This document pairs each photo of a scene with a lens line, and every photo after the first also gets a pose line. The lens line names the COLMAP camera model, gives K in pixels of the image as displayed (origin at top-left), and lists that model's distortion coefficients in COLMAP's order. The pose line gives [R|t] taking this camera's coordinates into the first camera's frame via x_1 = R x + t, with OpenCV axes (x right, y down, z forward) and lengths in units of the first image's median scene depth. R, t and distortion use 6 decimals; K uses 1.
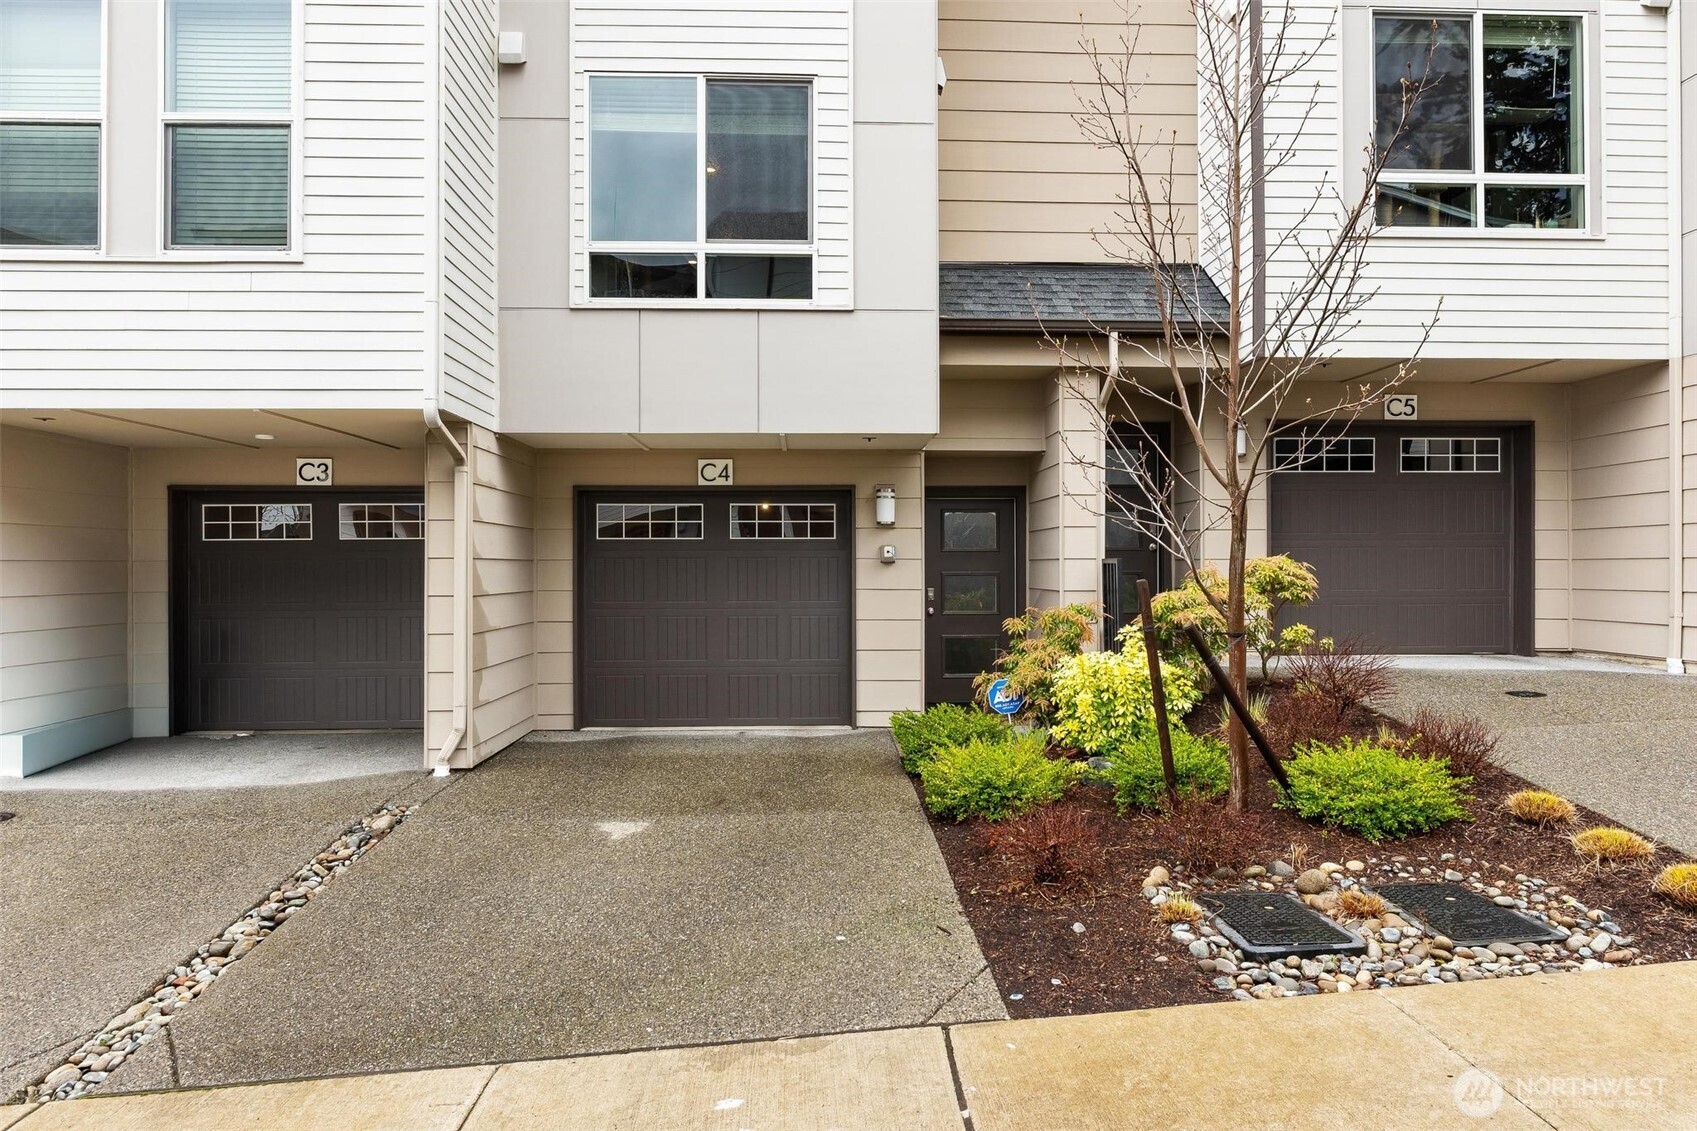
lens RADIAL K [[1072.0, 0, 848.5], [0, 1072.0, 565.5], [0, 0, 1]] dist [-0.003751, -0.000028]
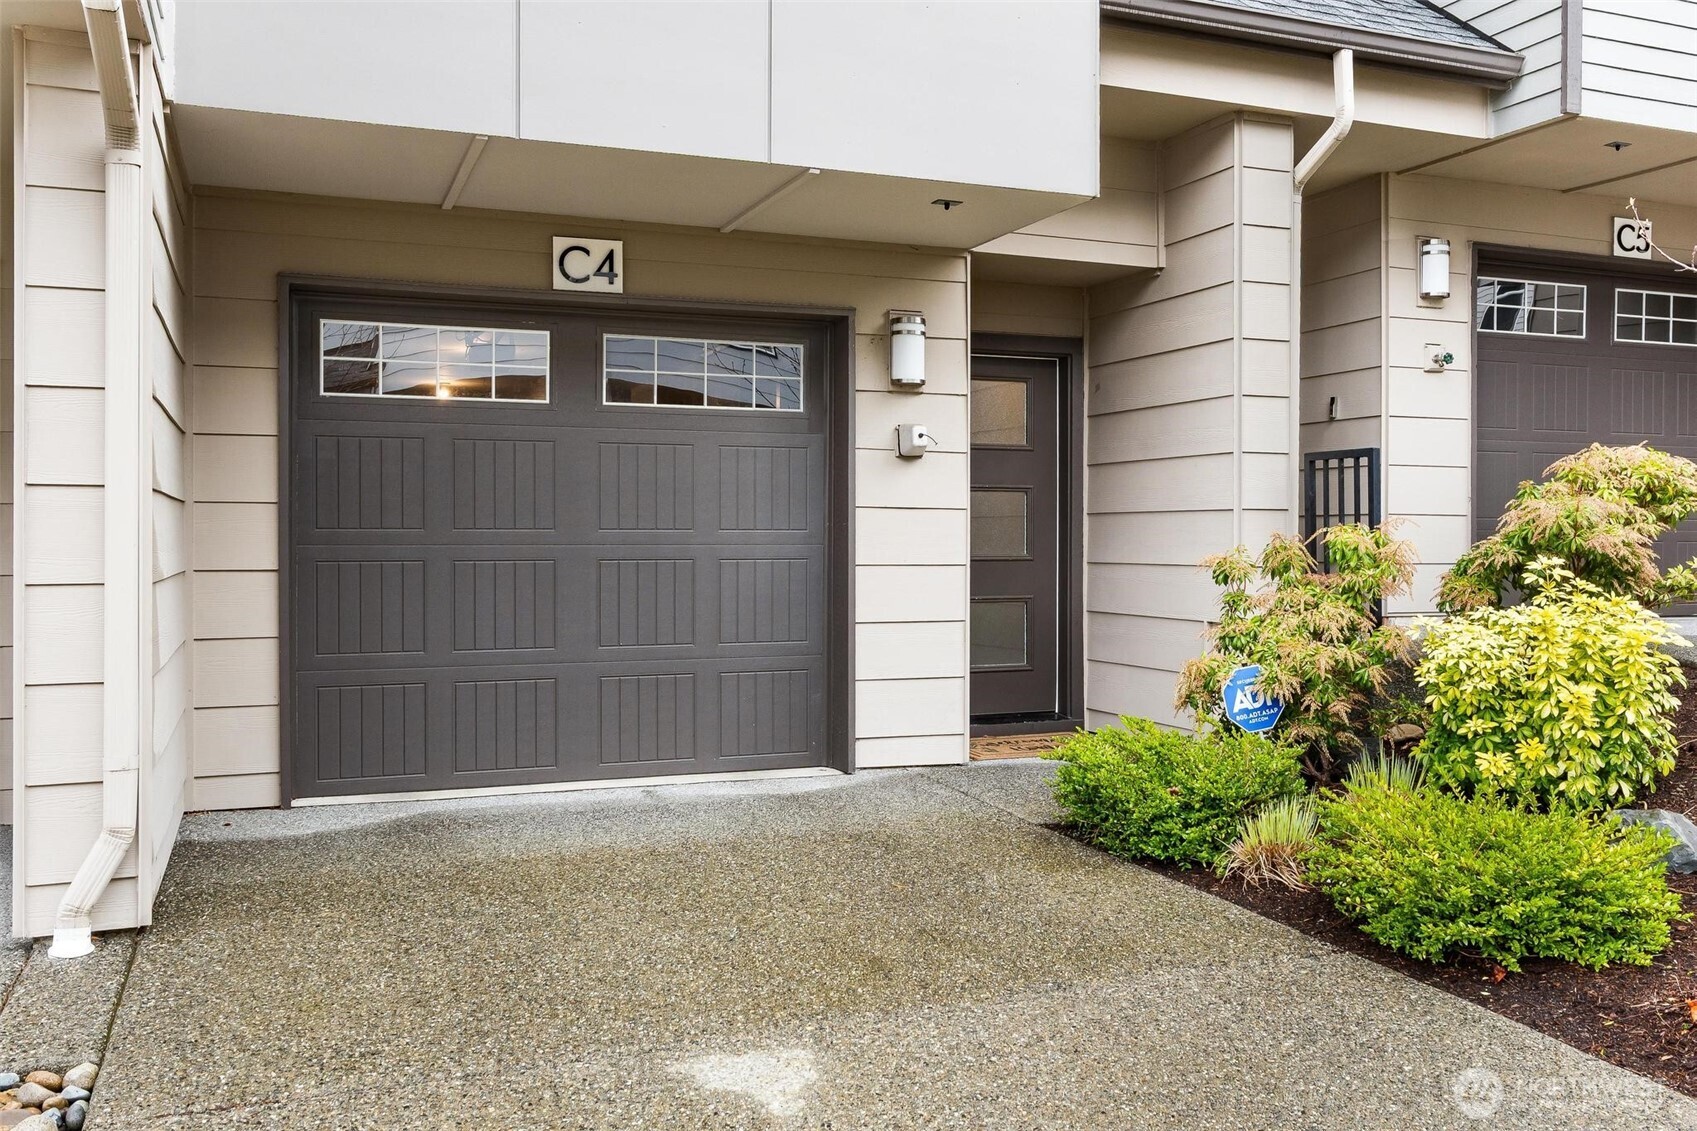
lens RADIAL K [[1435.6, 0, 855.3], [0, 1435.6, 556.7], [0, 0, 1]] dist [-0.009015, 0.000068]
pose [[0.942910, -0.000707, 0.333048, -0.255051], [-0.004806, 0.999865, 0.015729, 0.039883], [-0.333014, -0.016432, 0.942779, 0.379430]]
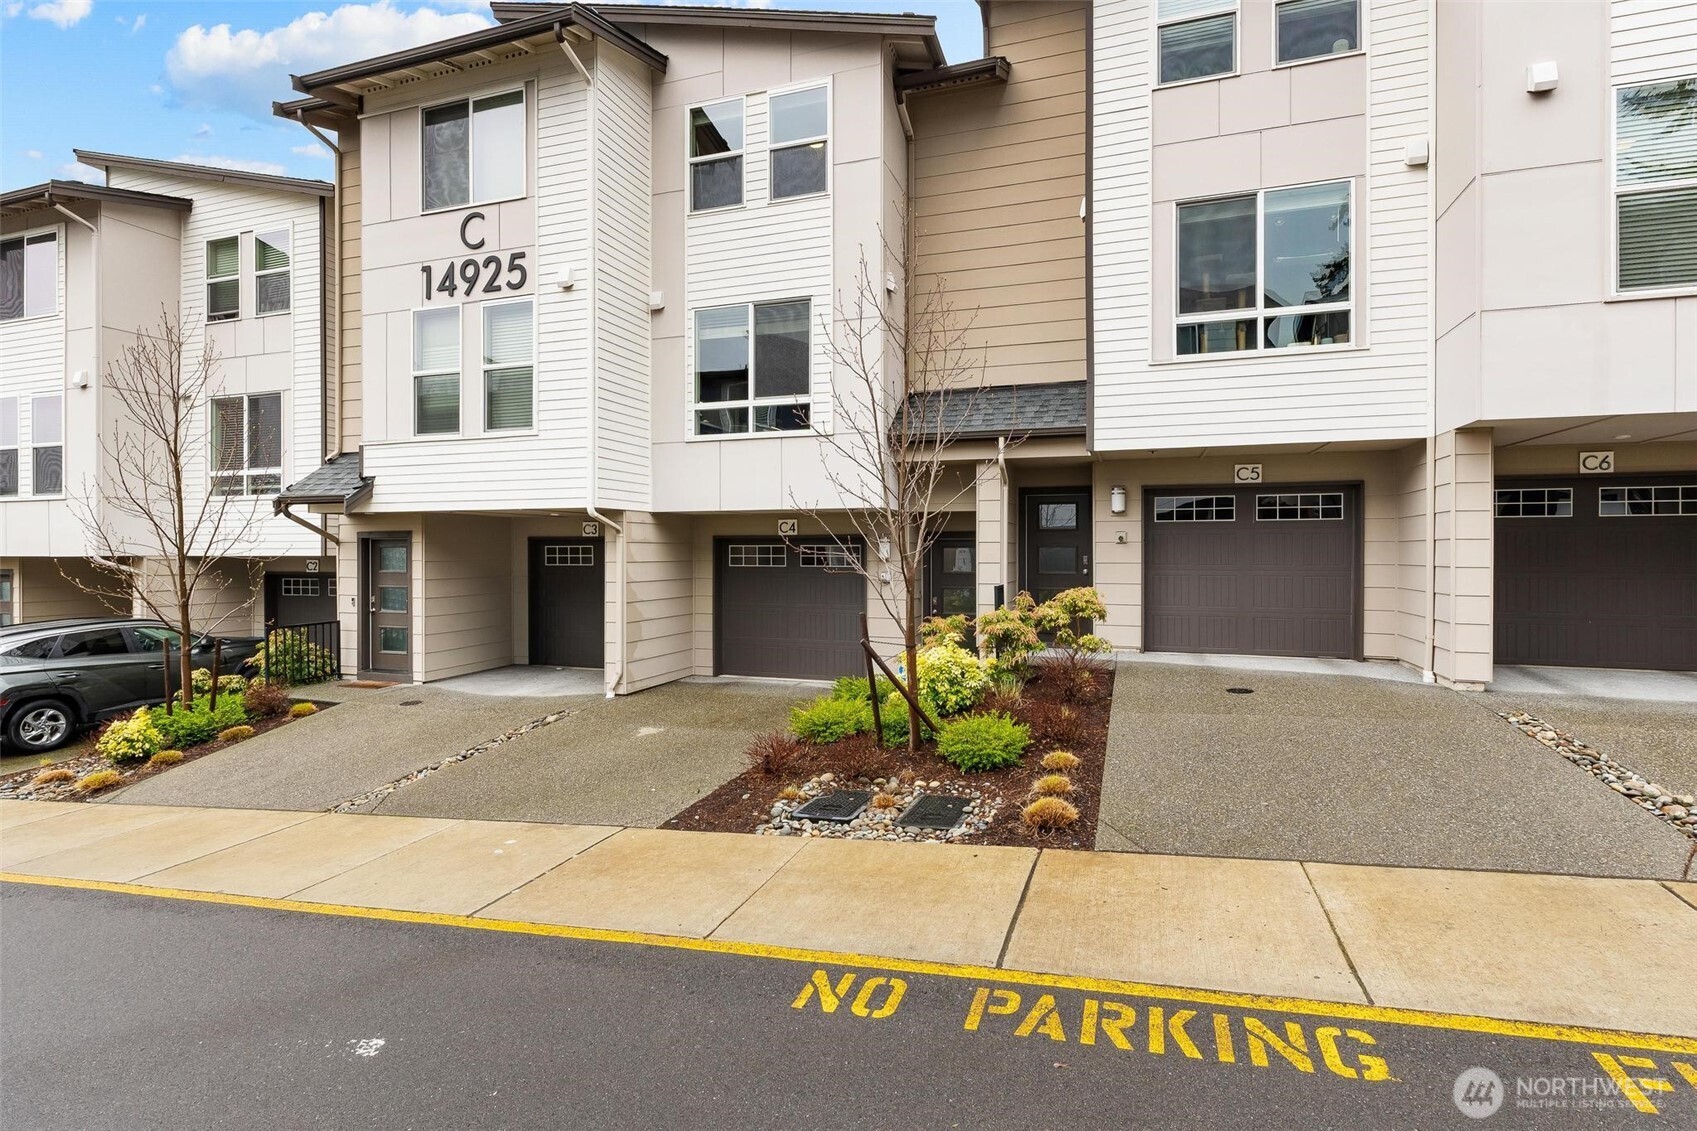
lens RADIAL K [[809.1, 0, 856.9], [0, 809.1, 552.5], [0, 0, 1]] dist [0.003196, -0.000023]
pose [[0.932069, 0.002373, -0.362273, 0.487794], [-0.001104, 0.999993, 0.003709, -0.058563], [0.362279, -0.003057, 0.932065, -0.156527]]
